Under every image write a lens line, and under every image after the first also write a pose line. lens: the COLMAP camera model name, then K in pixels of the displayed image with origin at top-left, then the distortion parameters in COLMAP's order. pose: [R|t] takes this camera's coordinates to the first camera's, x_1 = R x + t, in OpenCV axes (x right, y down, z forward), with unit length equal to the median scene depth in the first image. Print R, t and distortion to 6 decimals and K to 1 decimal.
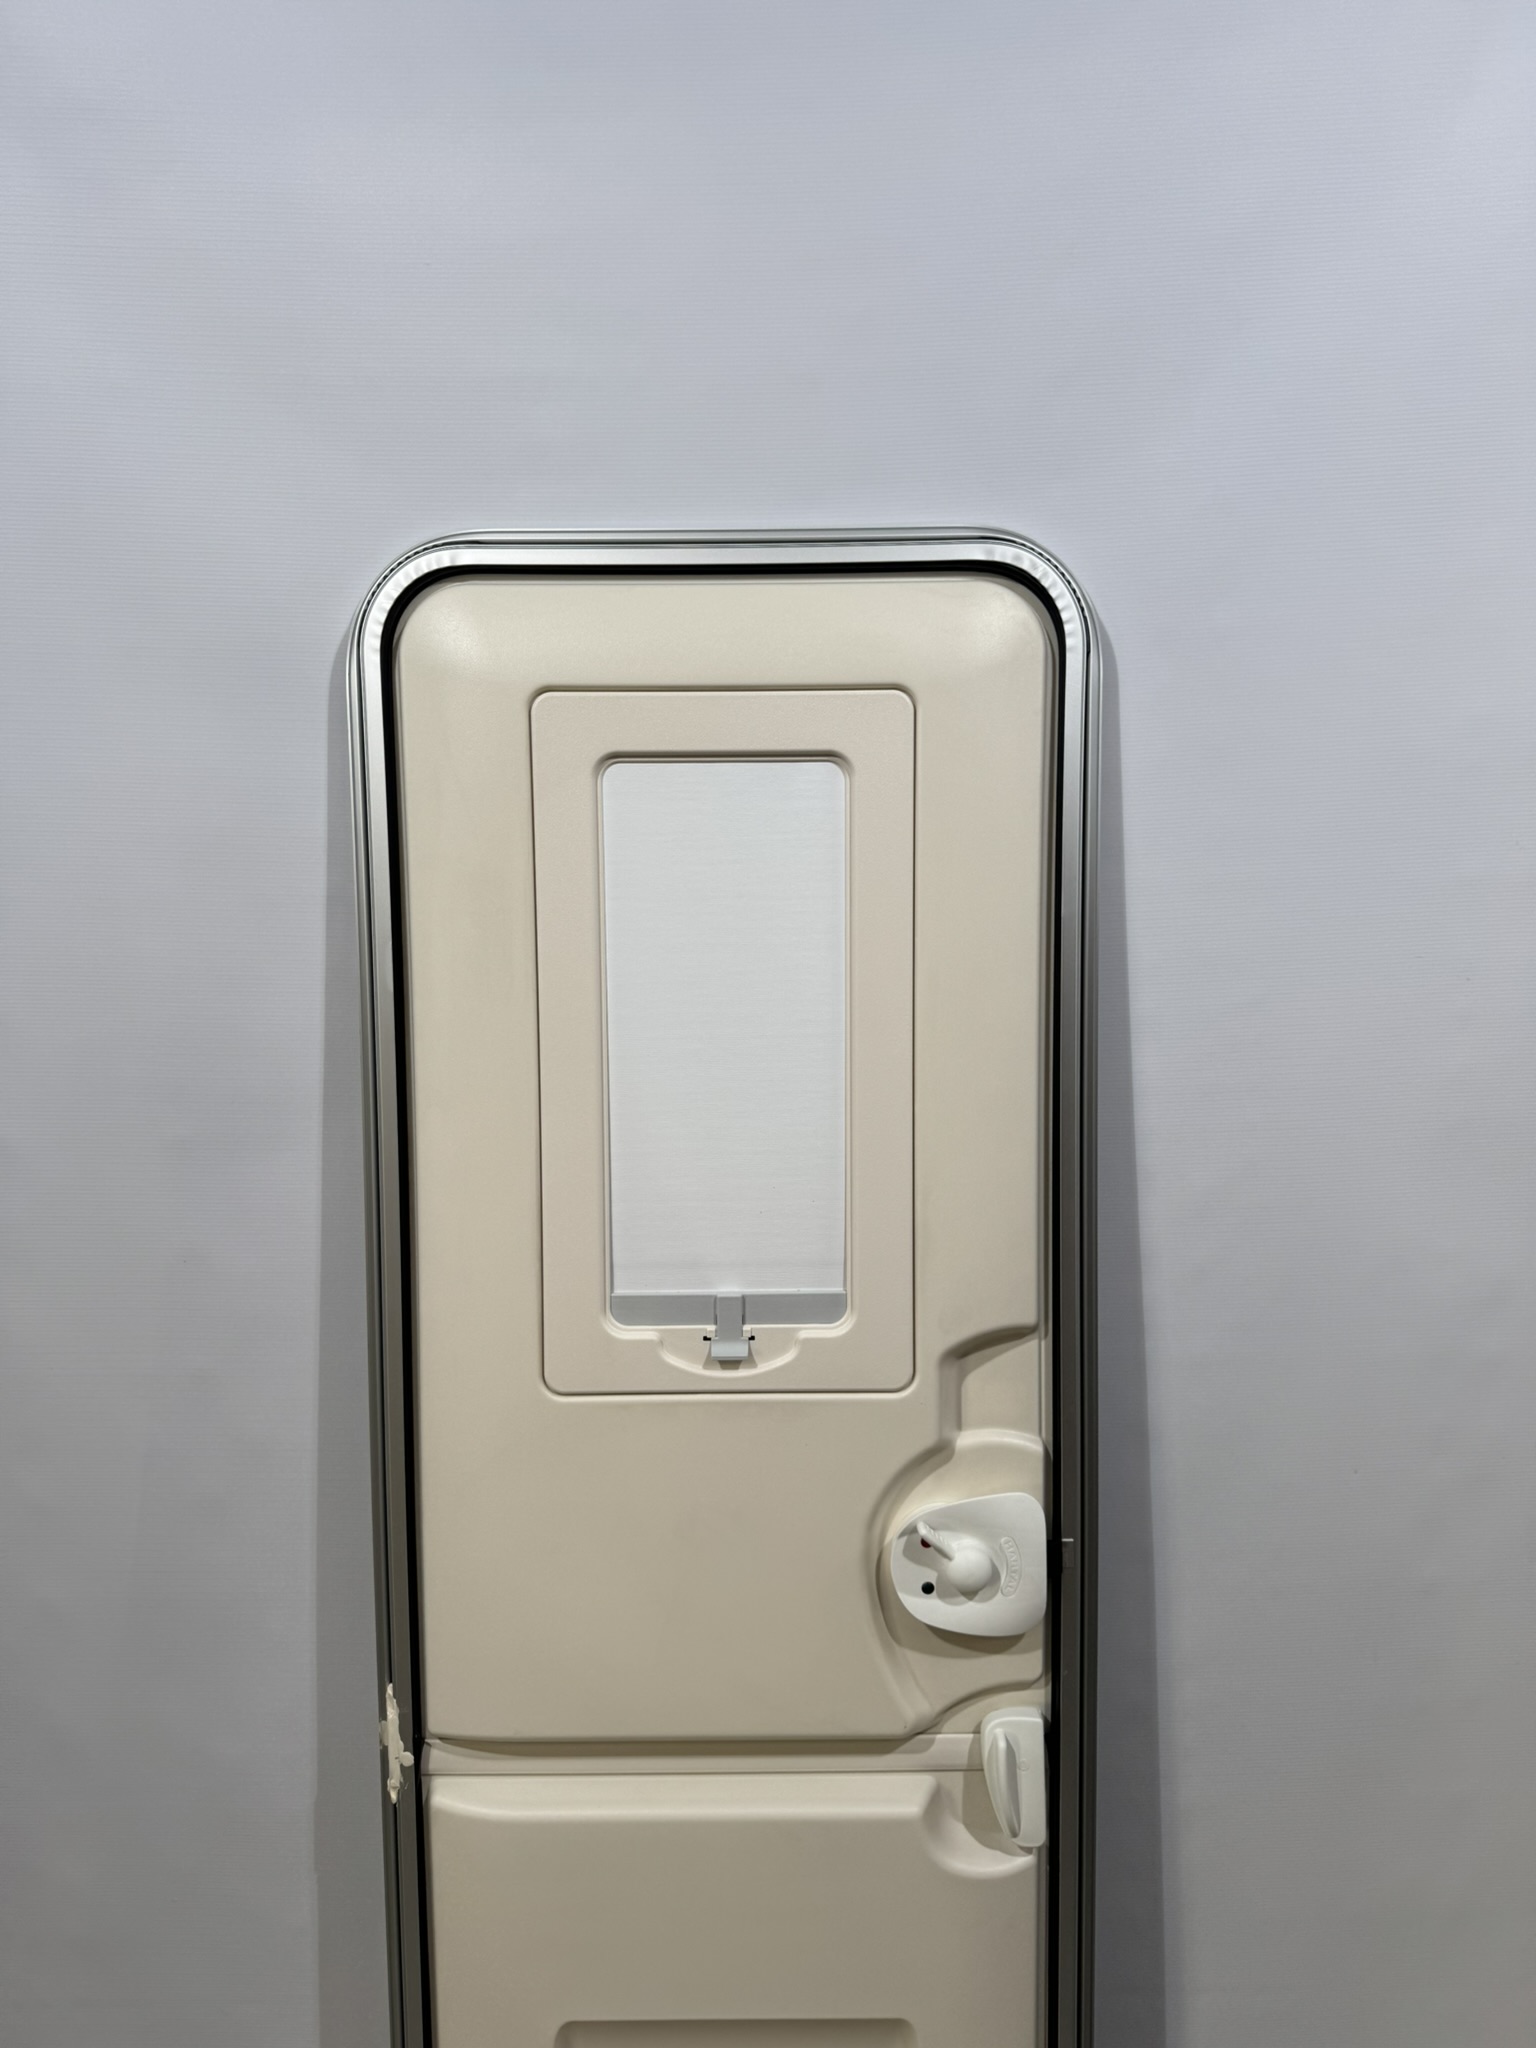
lens RADIAL K [[1439.0, 0, 768.0], [0, 1439.0, 1024.0], [0, 0, 1]] dist [0.070656, -0.122964]
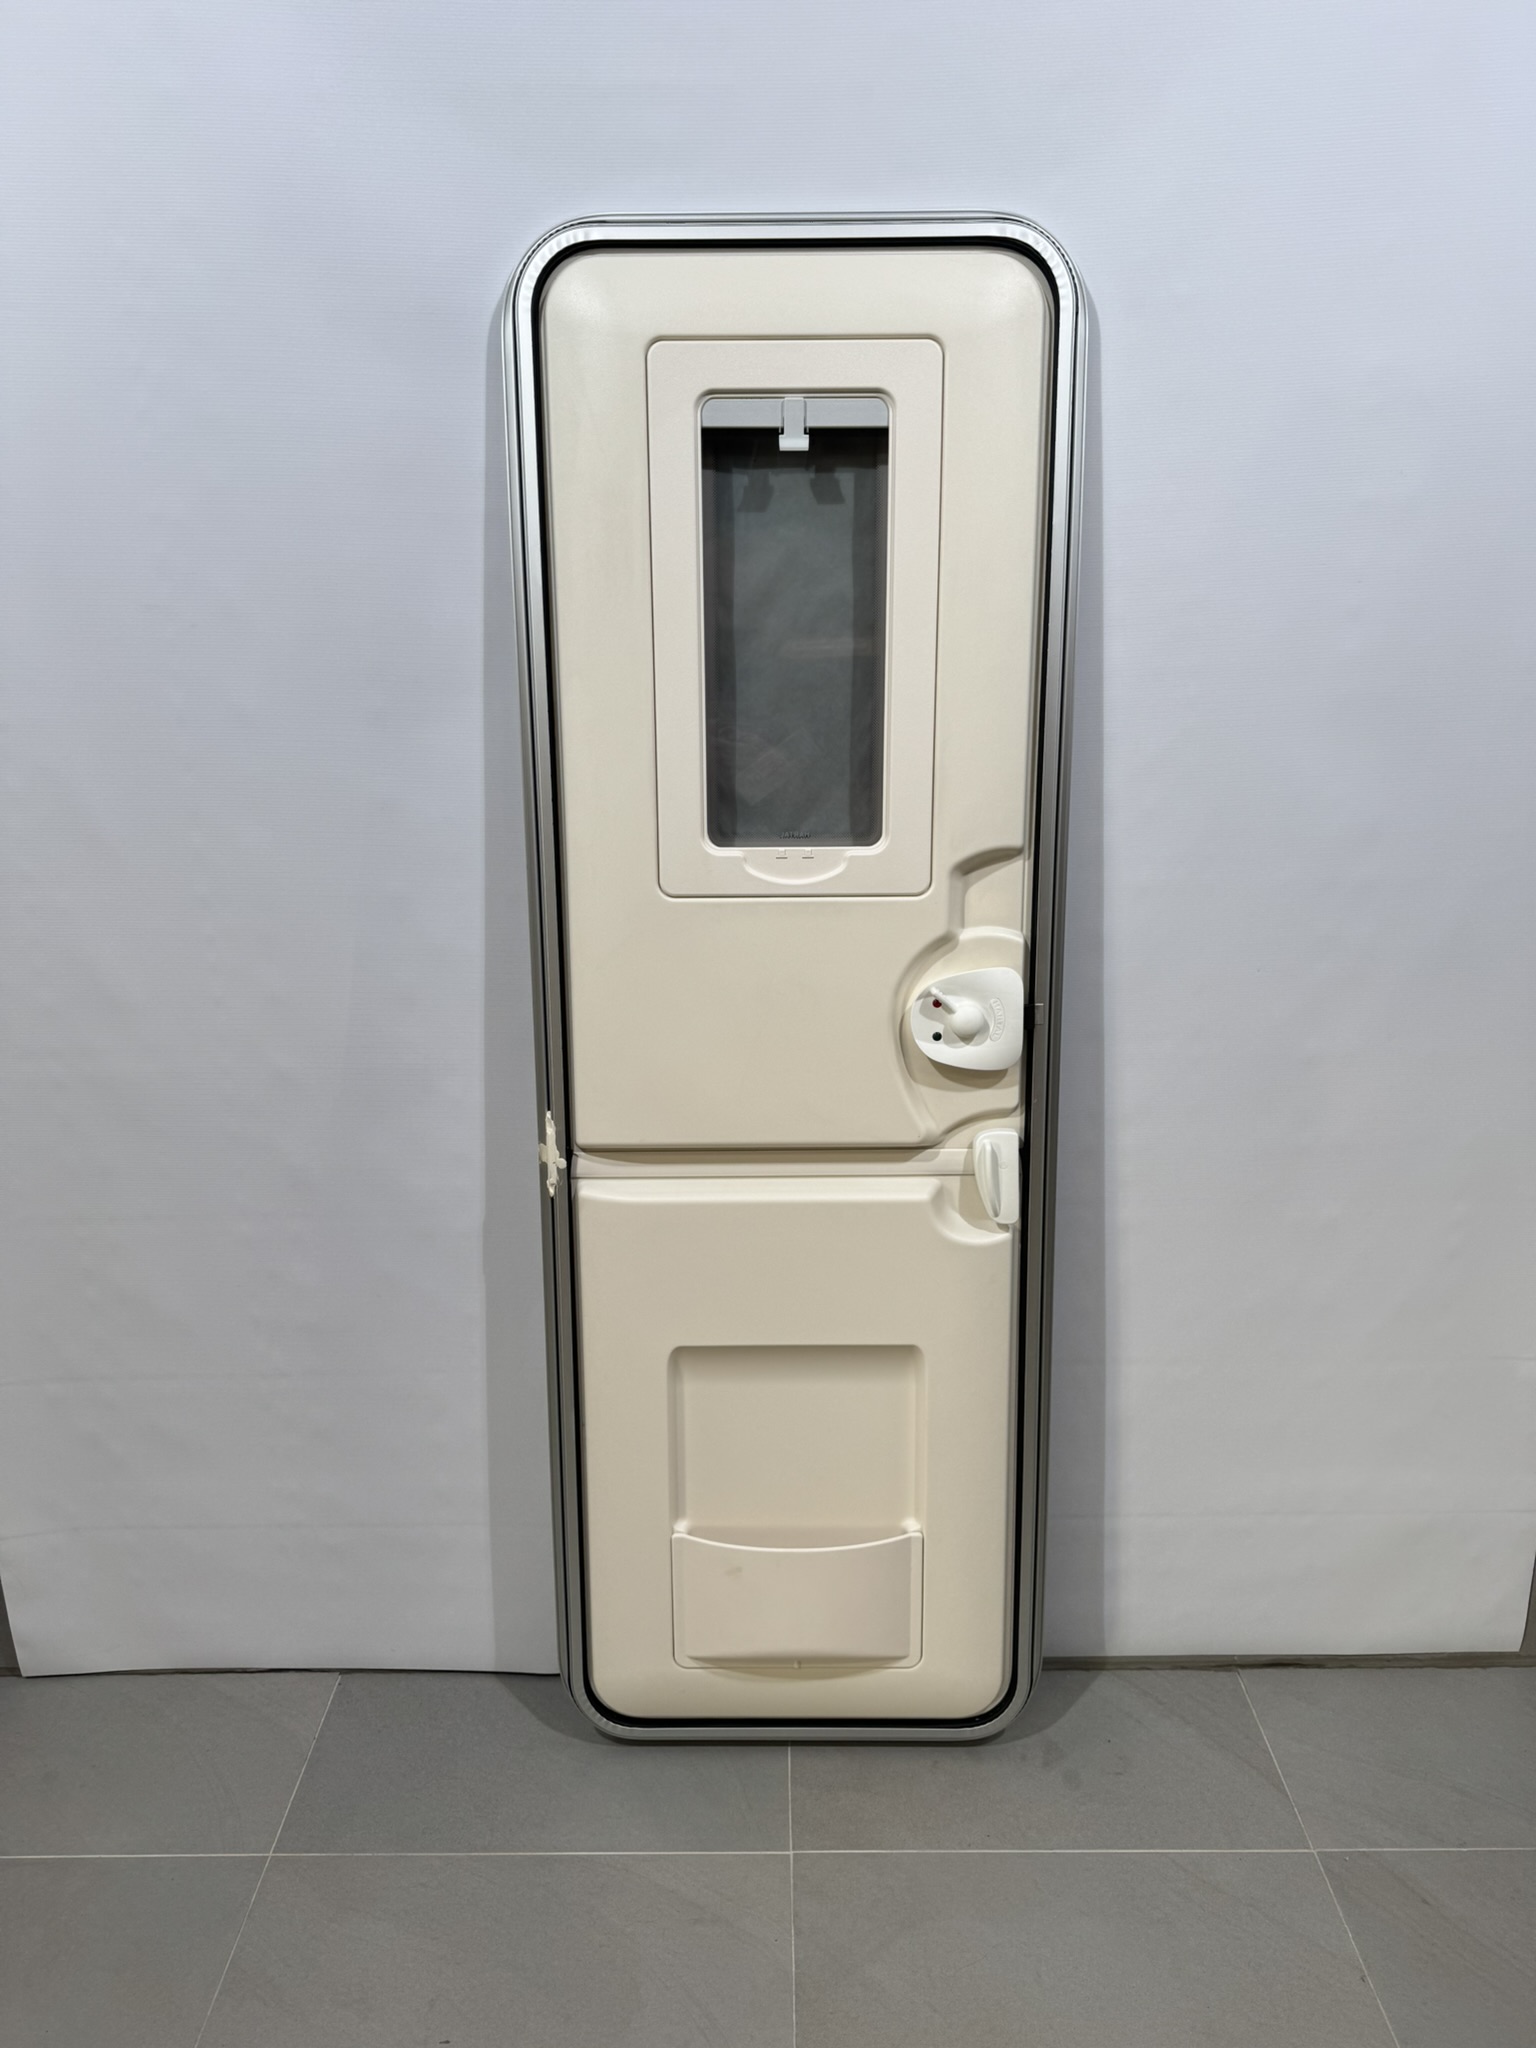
lens RADIAL K [[1420.4, 0, 768.0], [0, 1420.4, 1024.0], [0, 0, 1]] dist [0.069802, -0.097231]
pose [[0.999997, 0.002147, 0.001434, -0.052952], [-0.002315, 0.991538, 0.129798, 0.197214], [-0.001143, -0.129801, 0.991539, -0.340058]]
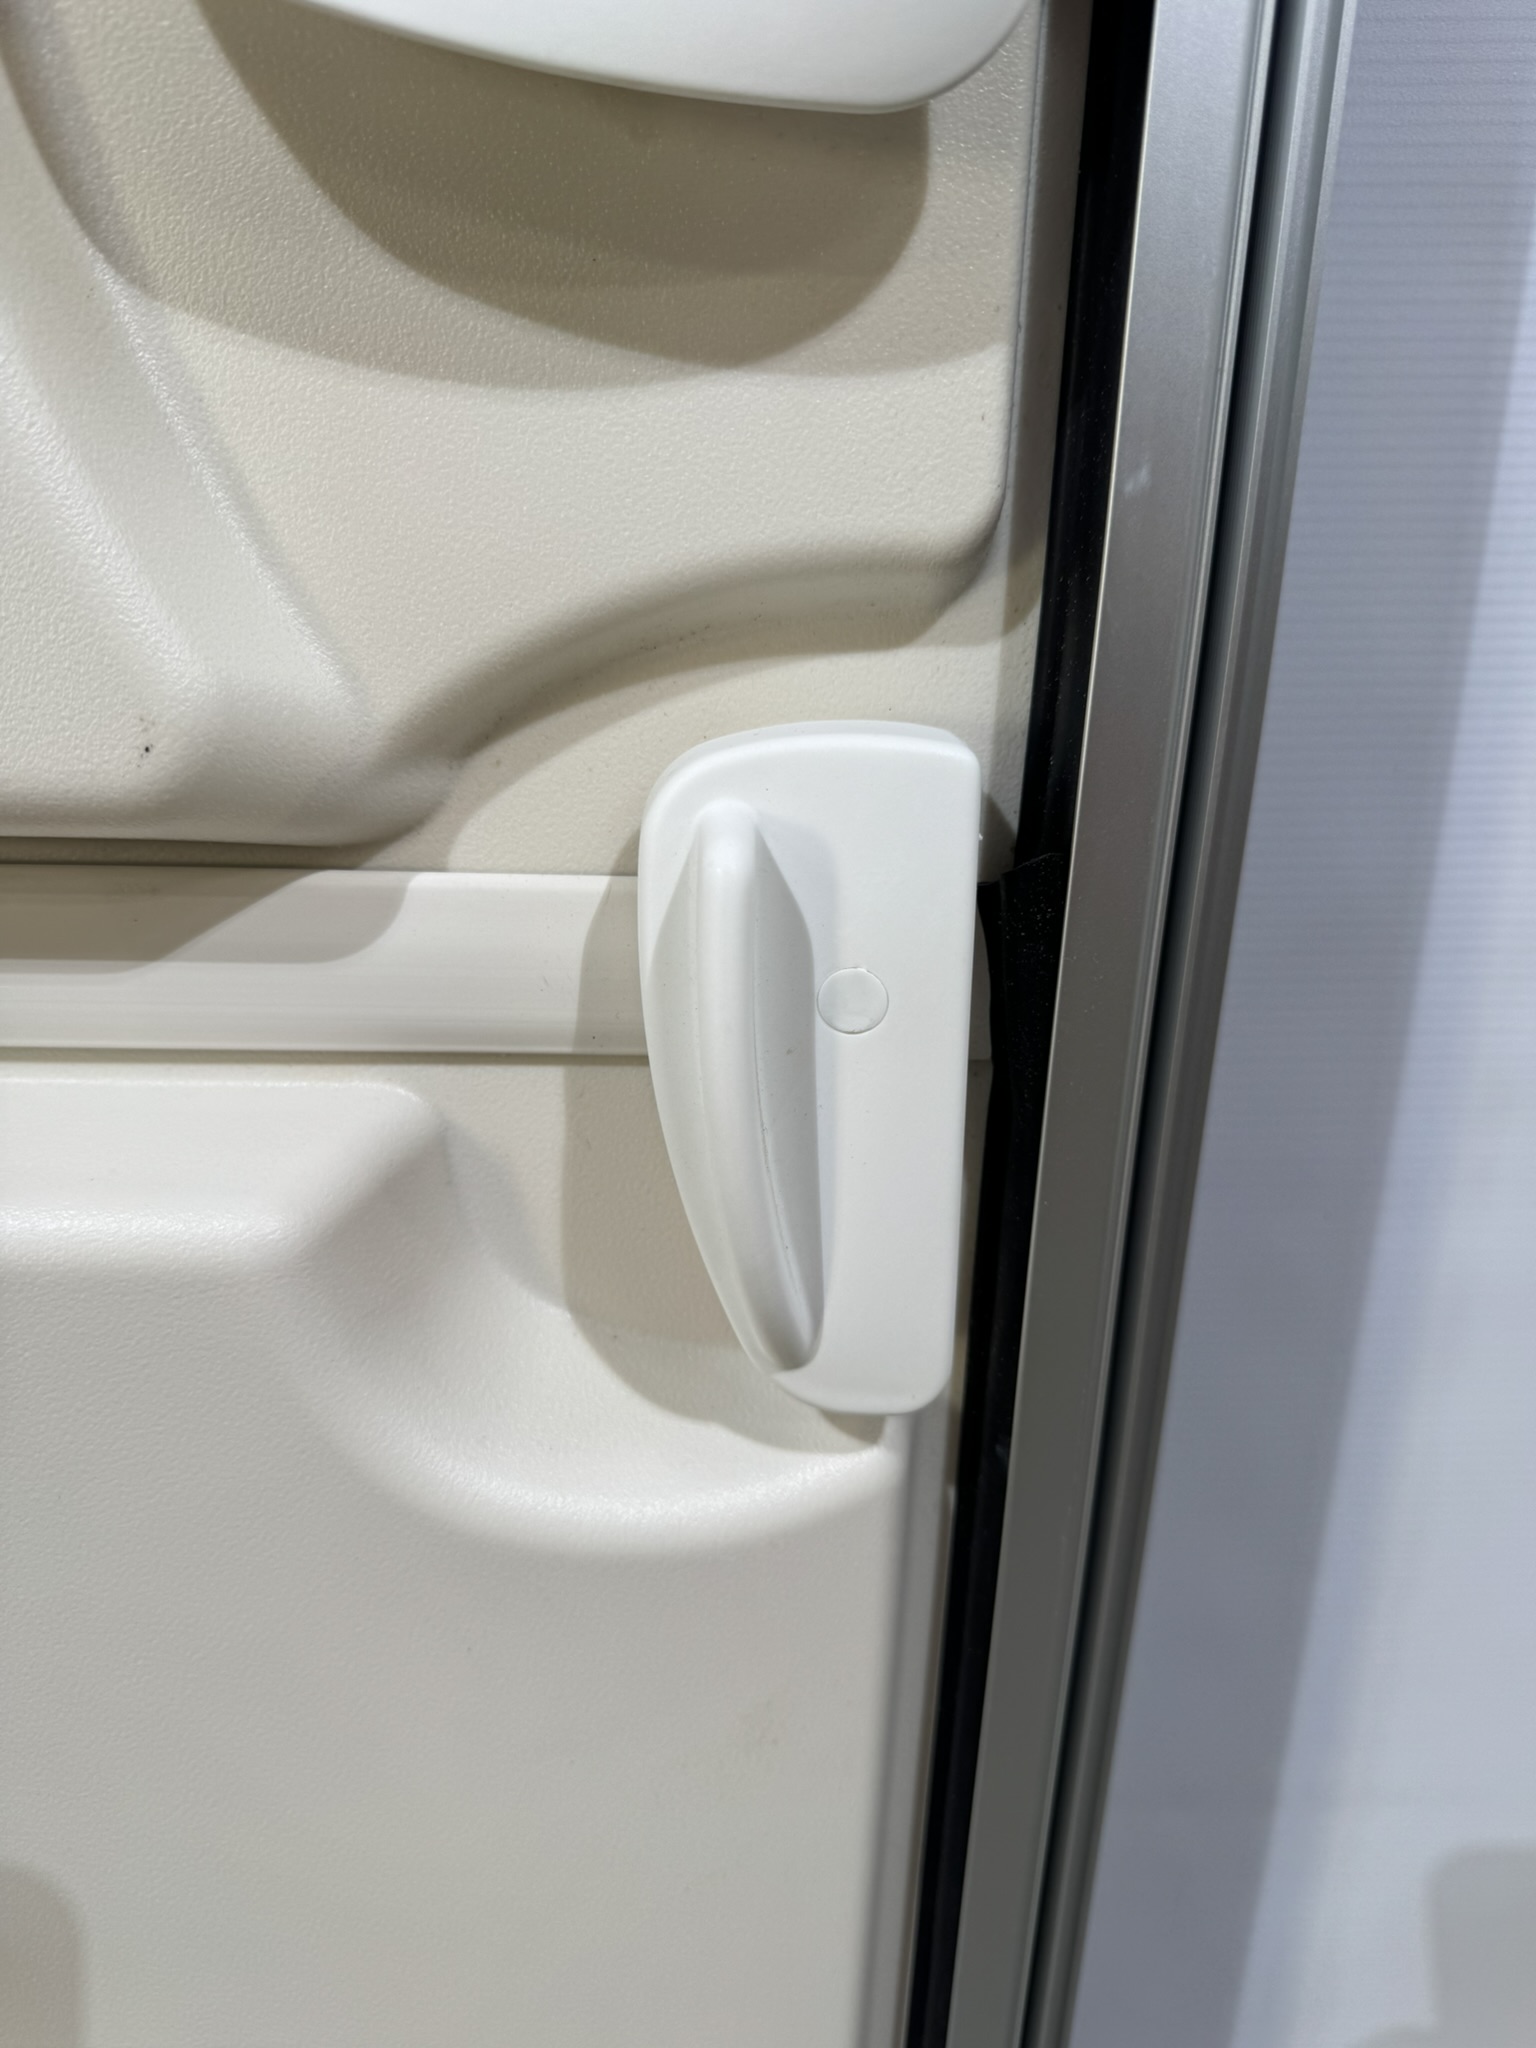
lens RADIAL K [[1512.0, 0, 761.2], [0, 1512.0, 995.7], [0, 0, 1]] dist [0.009265, -0.040654]
pose [[0.998794, 0.029824, 0.038989, 0.156550], [-0.039005, 0.964419, 0.261484, 0.459265], [-0.029803, -0.262690, 0.964420, 0.818528]]
